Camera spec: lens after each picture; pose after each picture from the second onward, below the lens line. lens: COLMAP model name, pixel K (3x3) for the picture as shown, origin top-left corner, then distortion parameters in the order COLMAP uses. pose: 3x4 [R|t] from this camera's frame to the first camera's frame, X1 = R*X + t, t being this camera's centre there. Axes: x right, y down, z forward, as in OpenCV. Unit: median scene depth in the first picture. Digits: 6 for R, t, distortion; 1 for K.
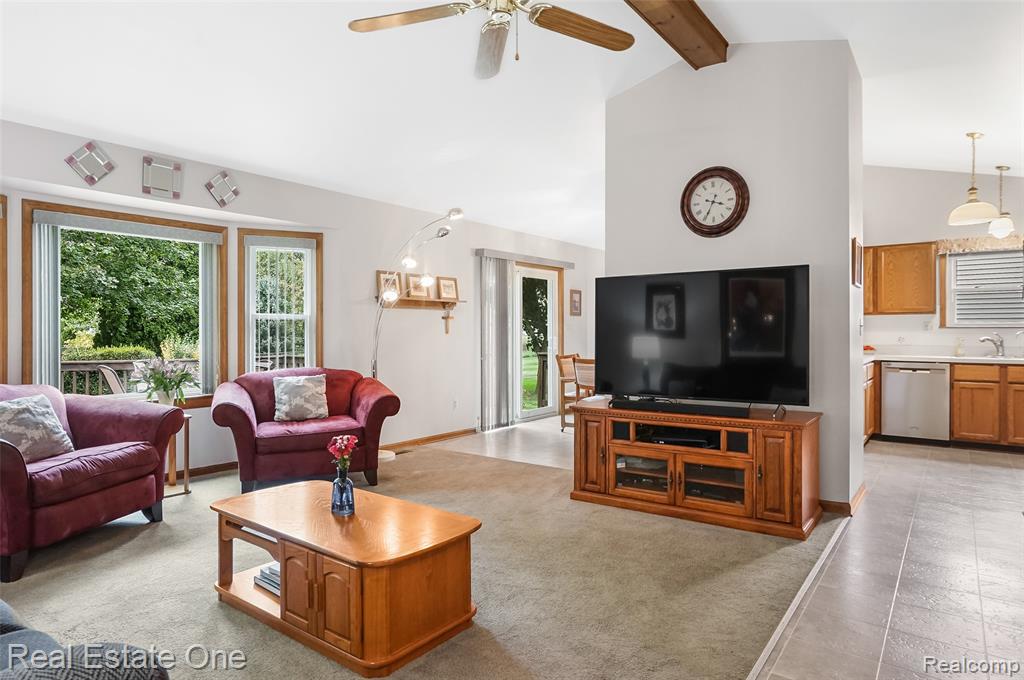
lens RADIAL K [[604.9, 0, 514.3], [0, 604.9, 327.5], [0, 0, 1]] dist [-0.013087, 0.012771]
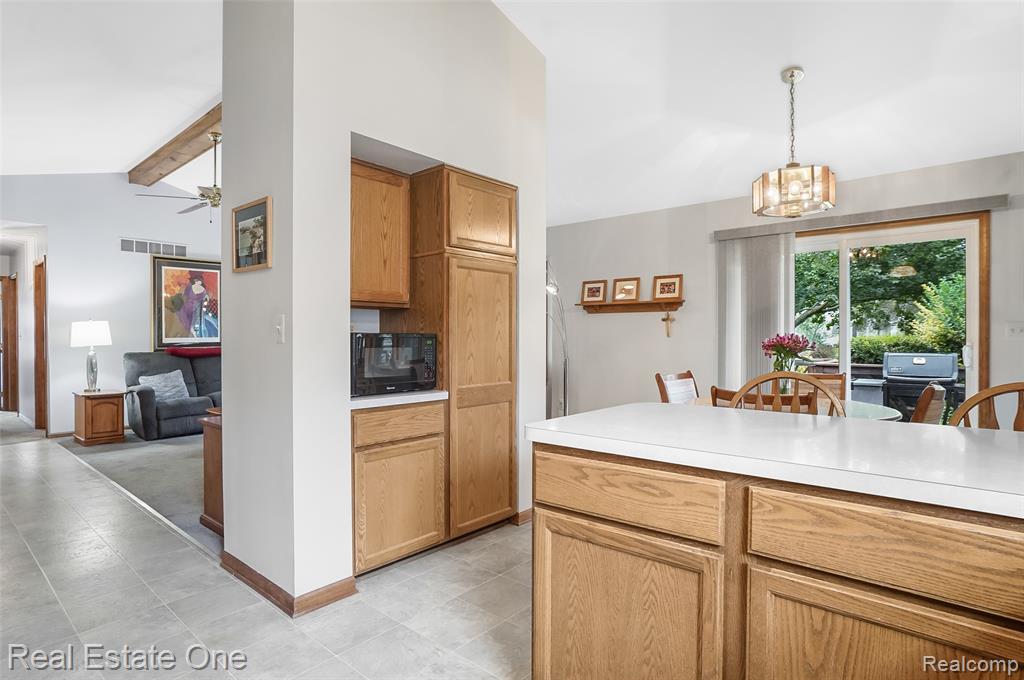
lens RADIAL K [[534.7, 0, 519.0], [0, 534.7, 336.6], [0, 0, 1]] dist [-0.030968, 0.012220]
pose [[-0.056462, 0.005877, -0.998387, 0.881373], [0.007373, 0.999958, 0.005469, 0.003816], [0.998378, -0.007052, -0.056503, 1.031883]]
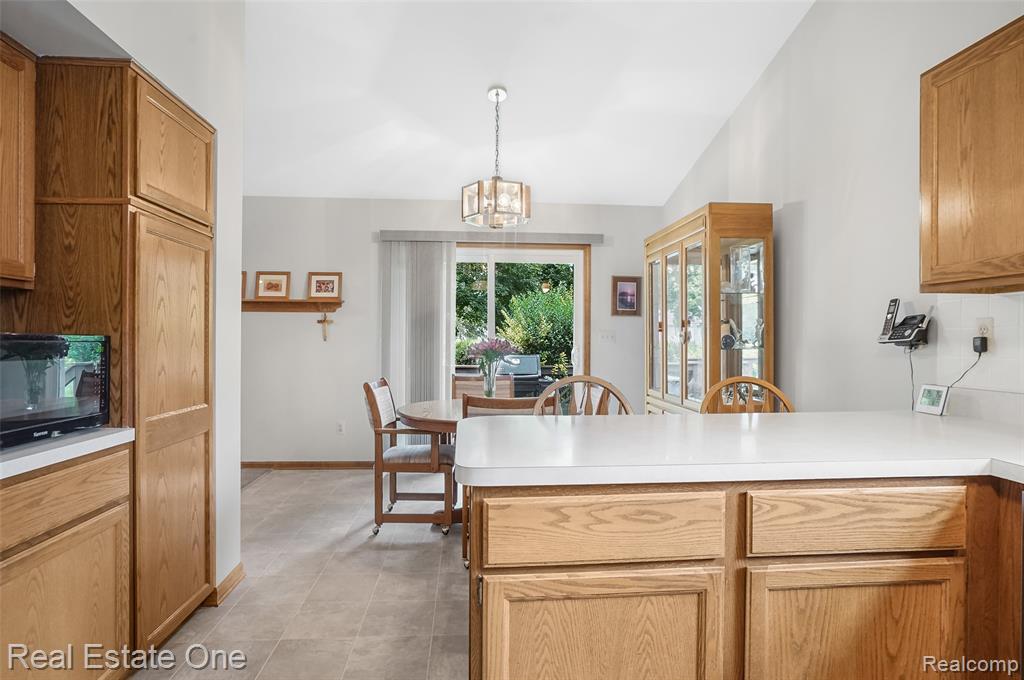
lens RADIAL K [[534.7, 0, 504.5], [0, 534.7, 344.4], [0, 0, 1]] dist [-0.030968, 0.012220]
pose [[0.662383, 0.014361, -0.749027, 0.746823], [-0.001973, 0.999846, 0.017425, 0.002505], [0.749162, -0.010064, 0.662310, 0.882511]]
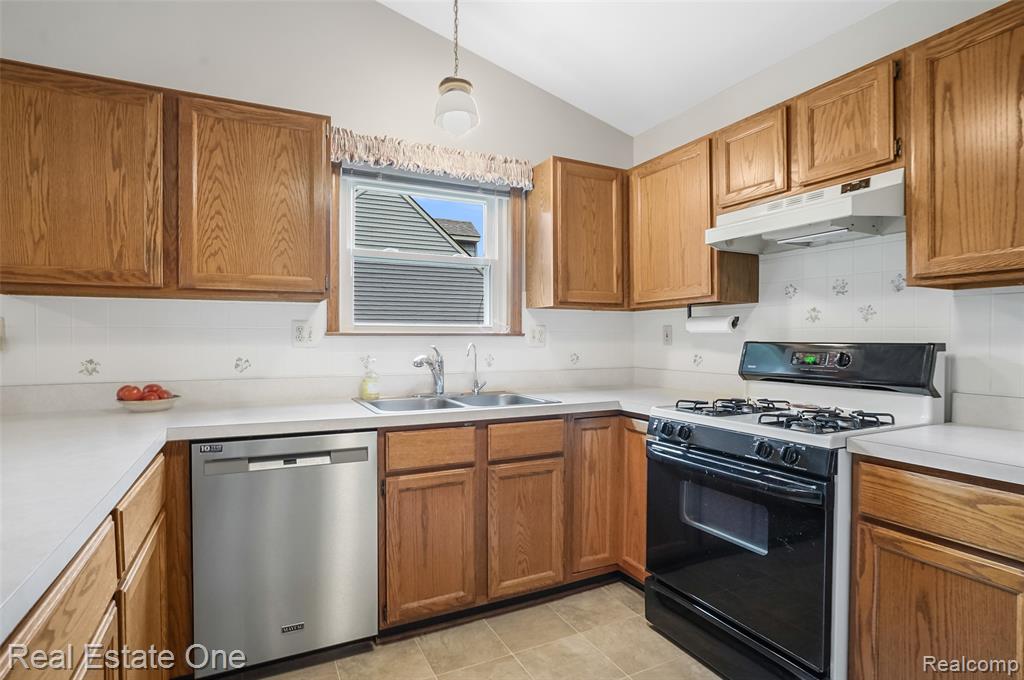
lens RADIAL K [[534.7, 0, 499.7], [0, 534.7, 339.7], [0, 0, 1]] dist [-0.030968, 0.012220]
pose [[0.455778, -0.003525, 0.890087, 0.524065], [-0.004385, 0.999971, 0.006205, 0.001882], [-0.890083, -0.006731, 0.455749, 0.882539]]
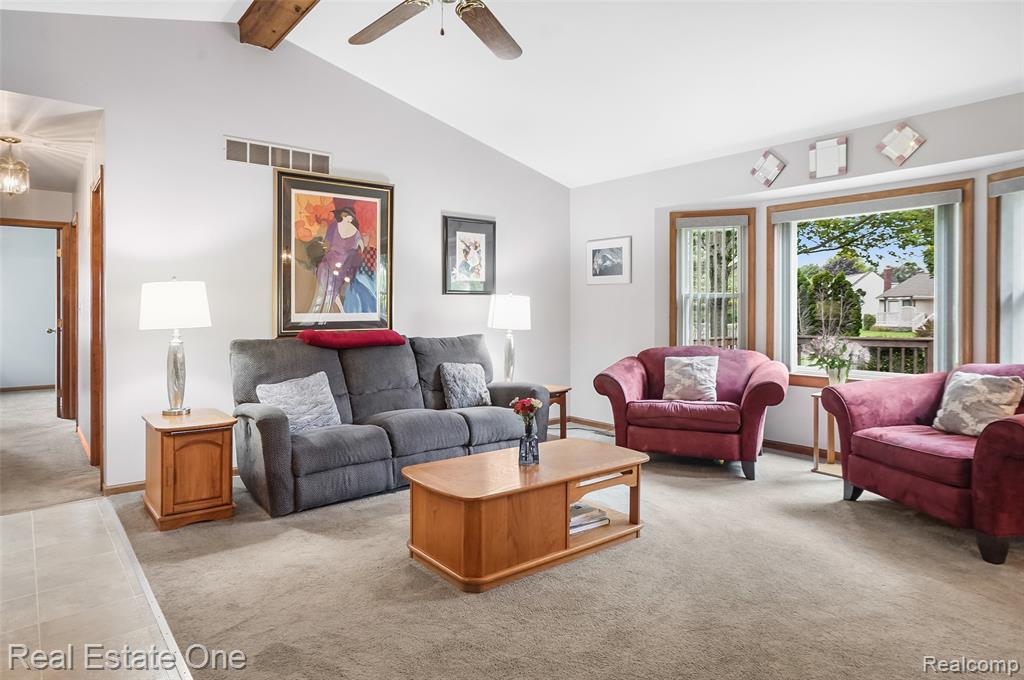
lens RADIAL K [[604.9, 0, 538.9], [0, 604.9, 306.5], [0, 0, 1]] dist [-0.013087, 0.012771]
pose [[-0.210089, 0.001213, -0.977682, 0.399384], [0.002998, 0.999995, 0.000597, -0.001347], [0.977678, -0.002806, -0.210091, 0.608847]]
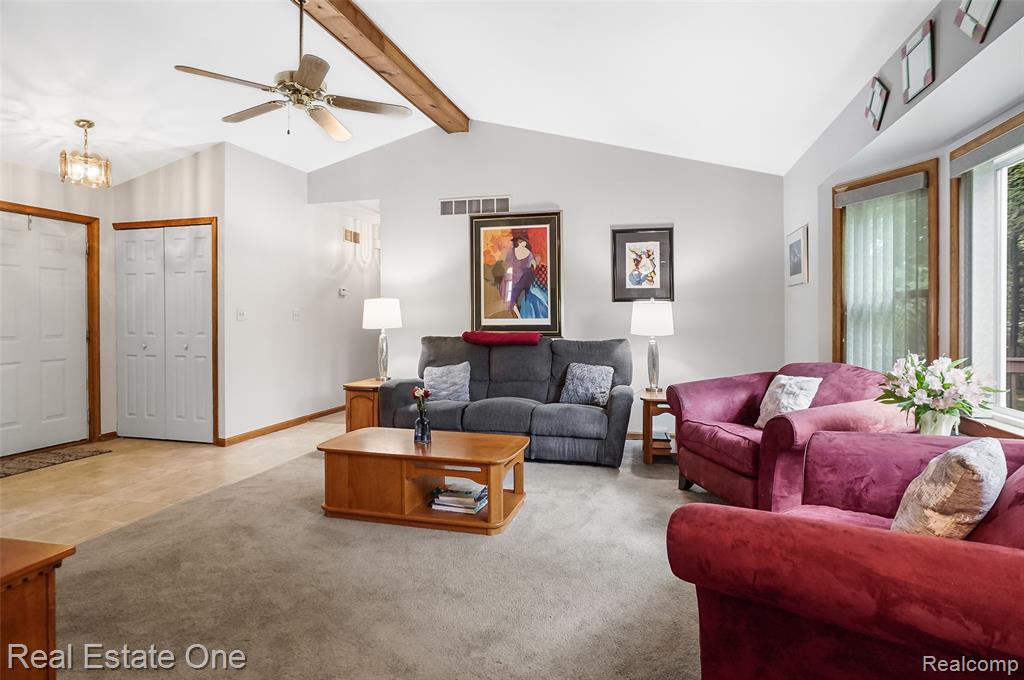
lens RADIAL K [[559.1, 0, 544.1], [0, 559.1, 319.0], [0, 0, 1]] dist [-0.030417, 0.000033]
pose [[-0.912568, 0.006016, -0.408880, -0.024523], [0.005534, 0.999982, 0.002362, 0.006259], [0.408887, -0.000107, -0.912585, 1.116144]]
